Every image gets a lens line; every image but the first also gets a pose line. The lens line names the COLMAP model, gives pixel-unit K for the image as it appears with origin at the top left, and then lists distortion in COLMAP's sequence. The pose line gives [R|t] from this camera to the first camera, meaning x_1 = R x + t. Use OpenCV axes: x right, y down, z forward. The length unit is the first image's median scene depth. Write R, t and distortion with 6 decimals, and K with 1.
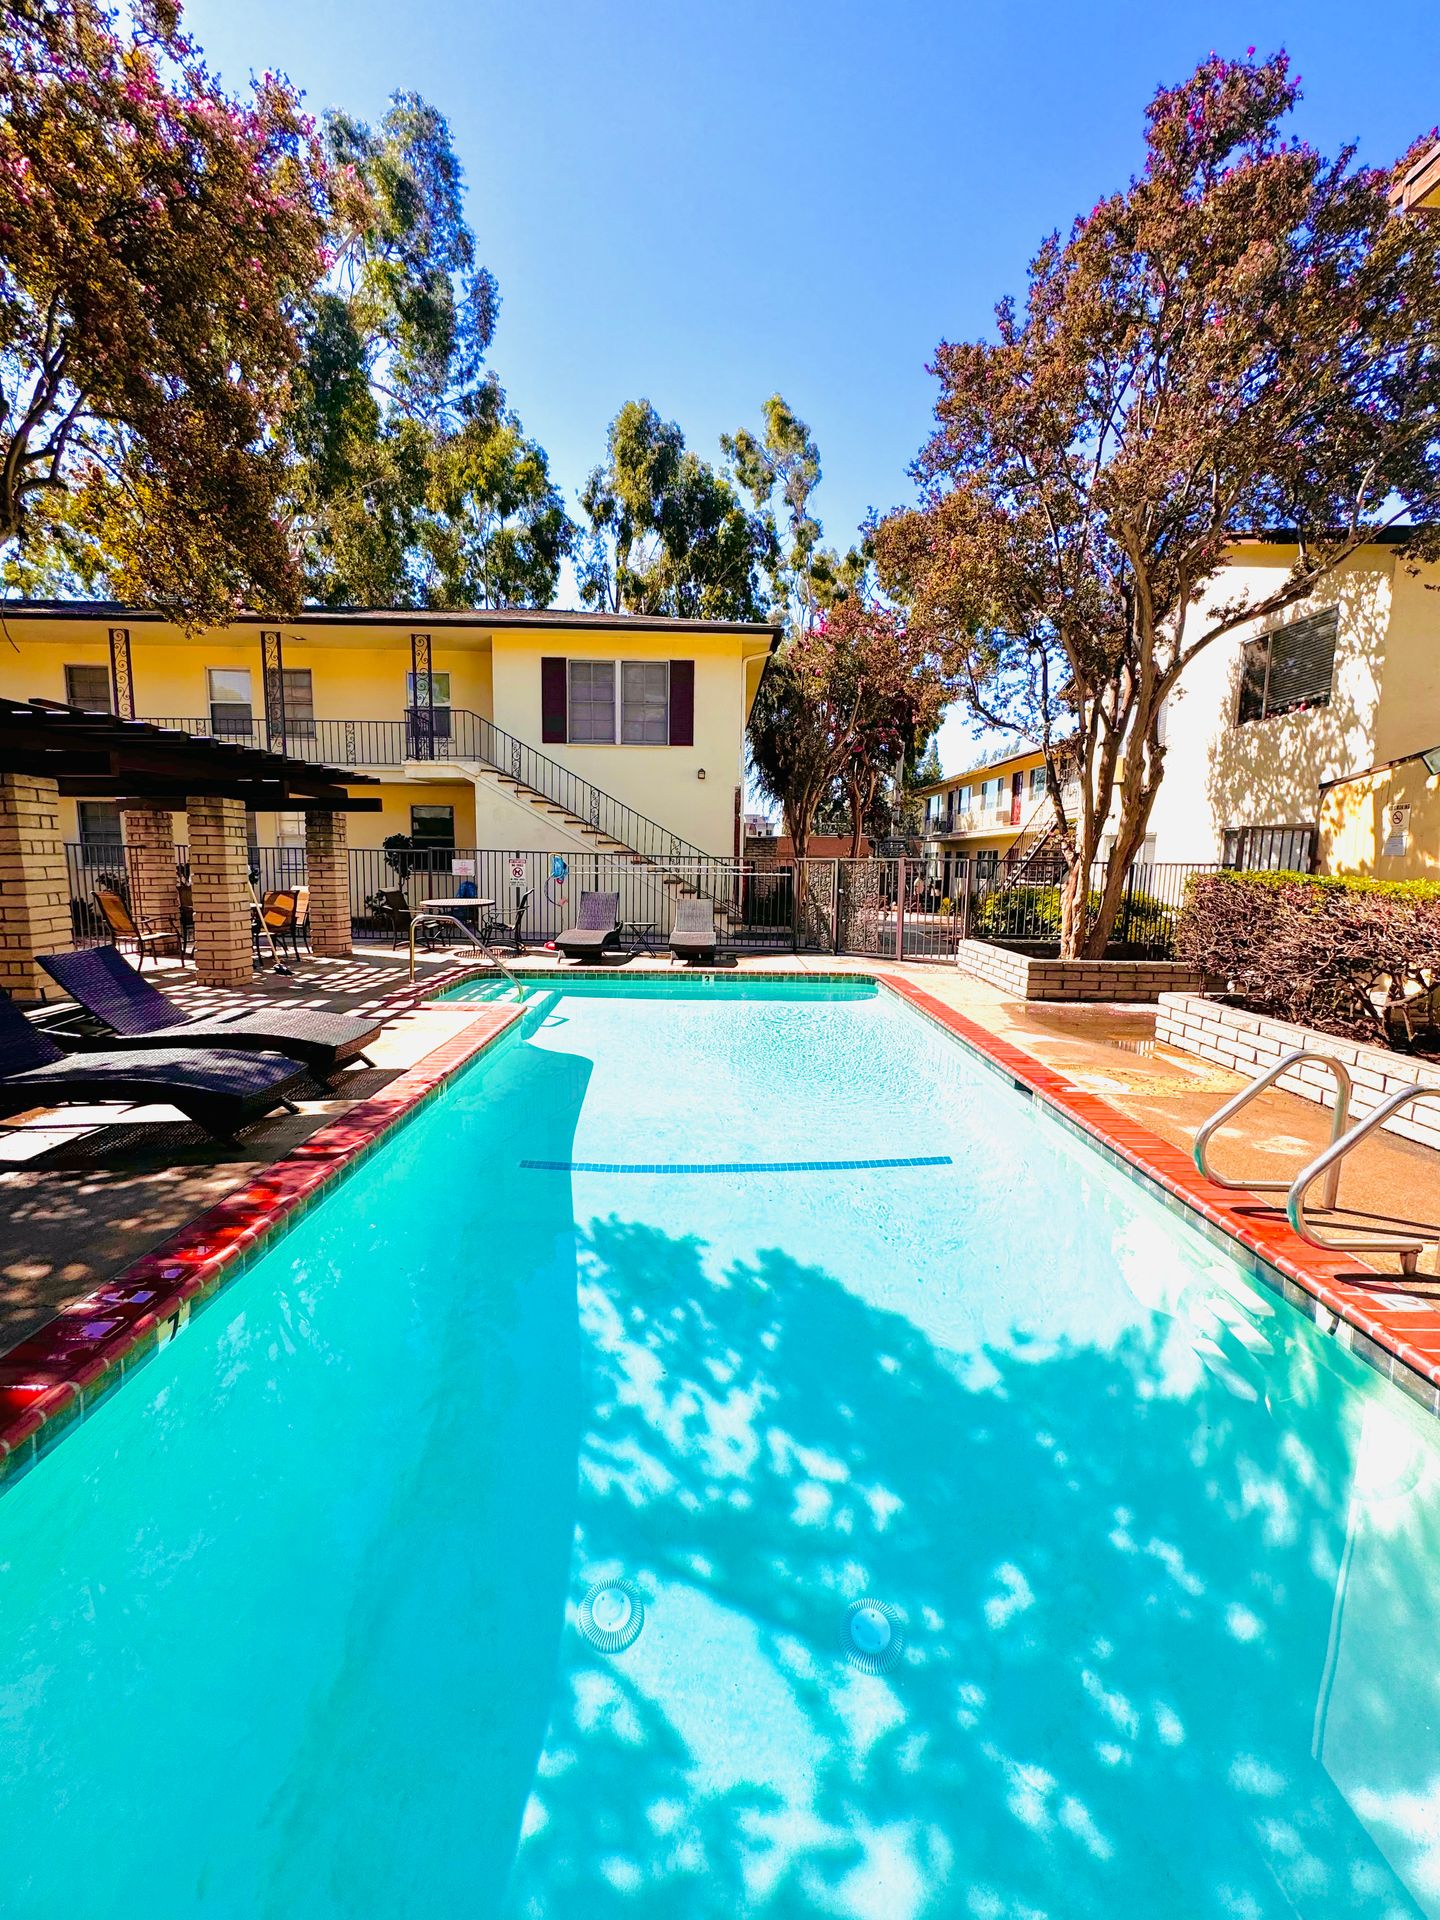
lens RADIAL K [[766.3, 0, 709.4], [0, 766.3, 954.9], [0, 0, 1]] dist [0.002419, -0.000144]
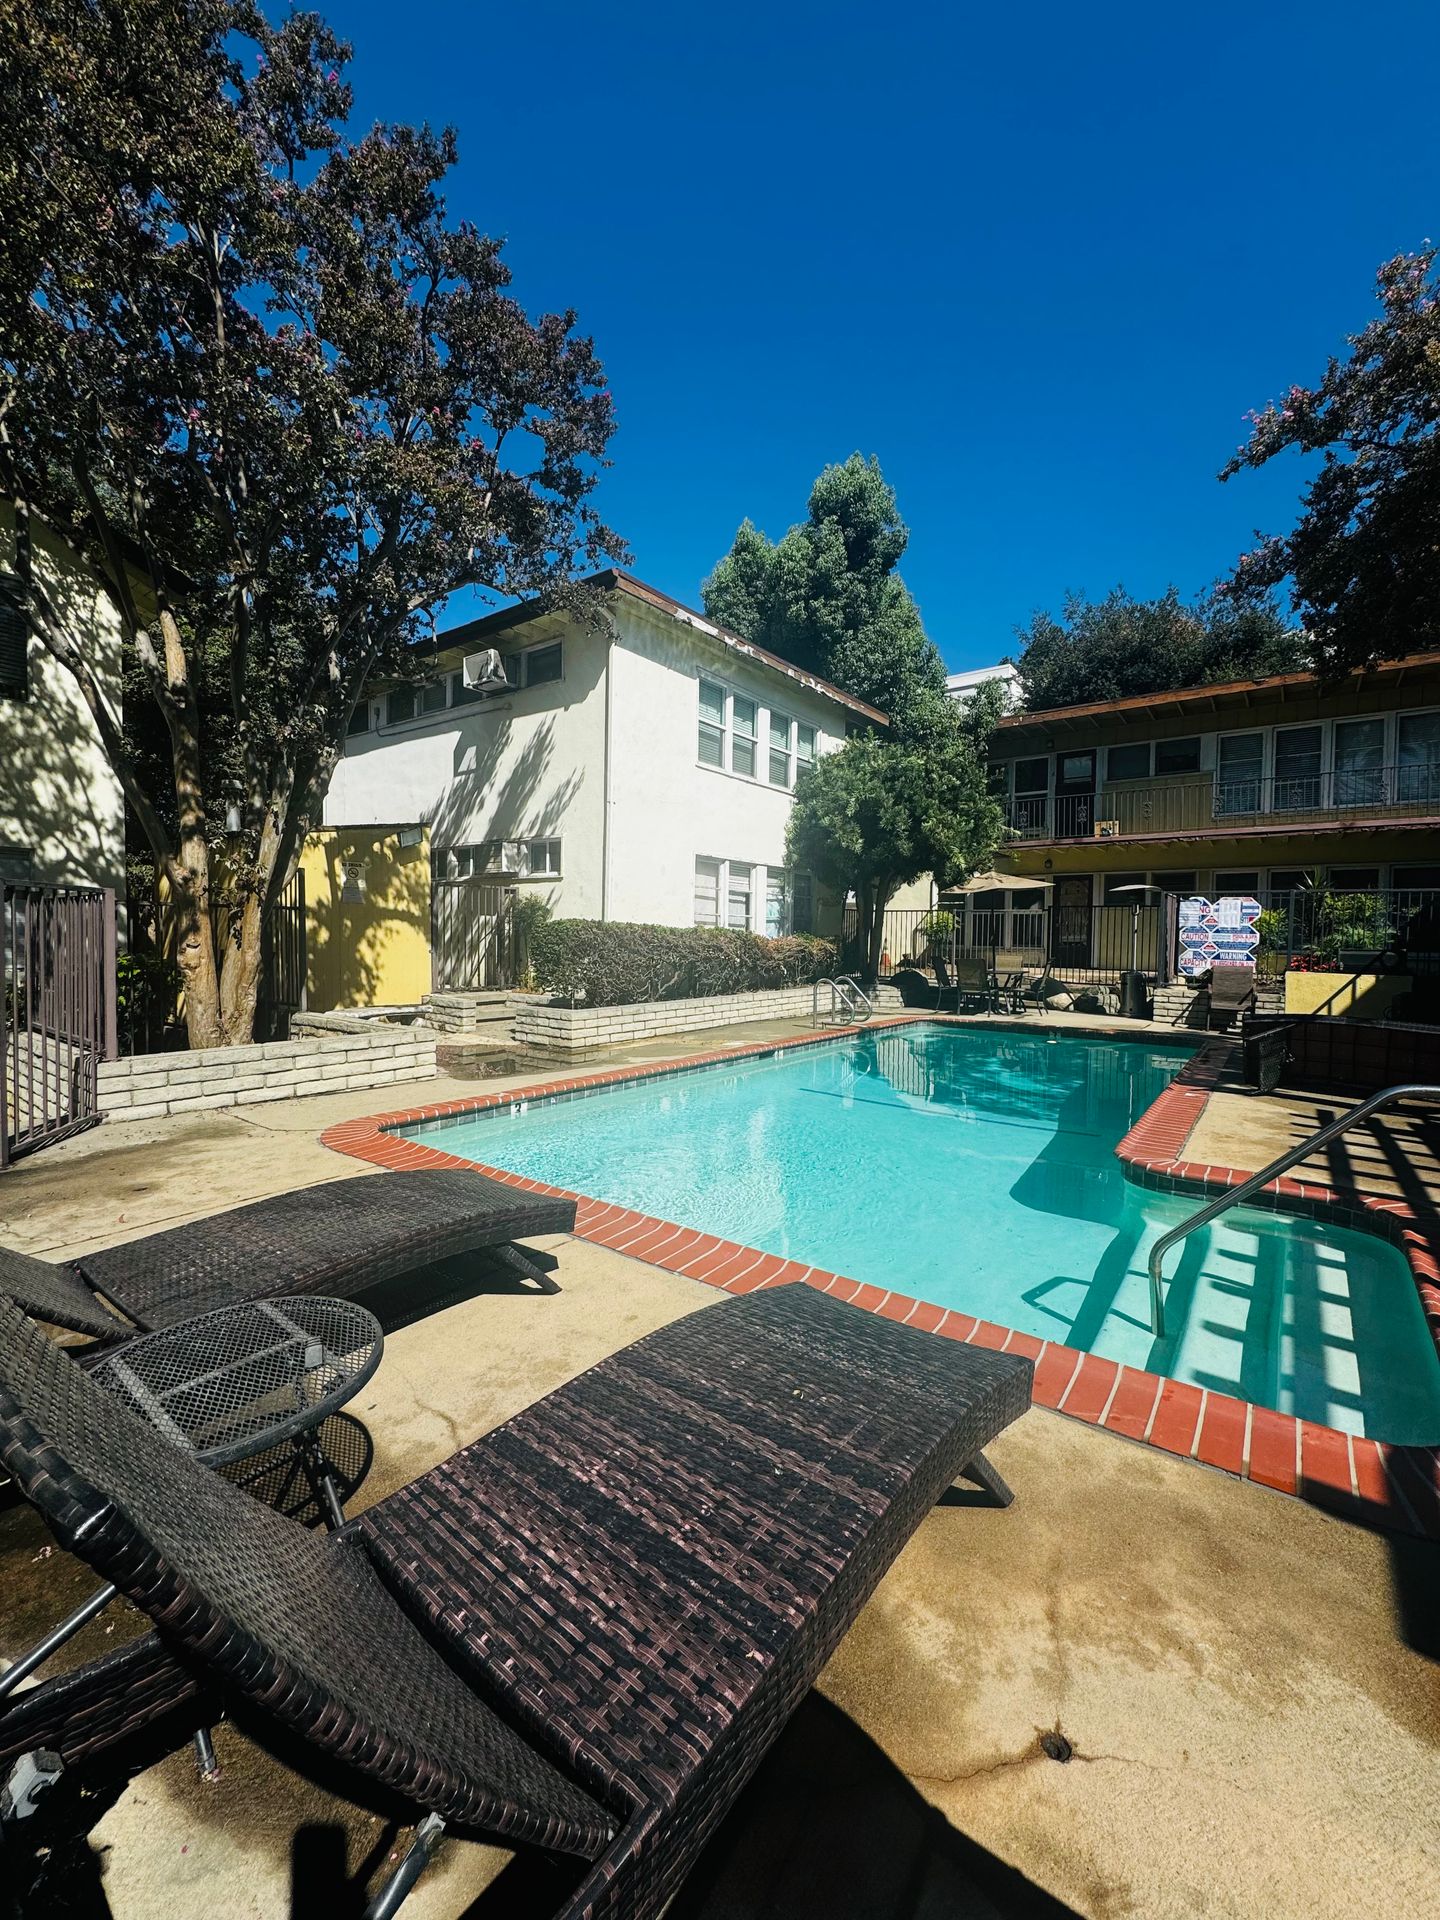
lens RADIAL K [[767.1, 0, 713.7], [0, 767.1, 951.0], [0, 0, 1]] dist [0.001153, 0.000347]
pose [[-0.822853, -0.027020, 0.567612, -0.186330], [0.060186, 0.989107, 0.134335, -0.100986], [-0.565059, 0.144700, -0.812263, 0.988667]]
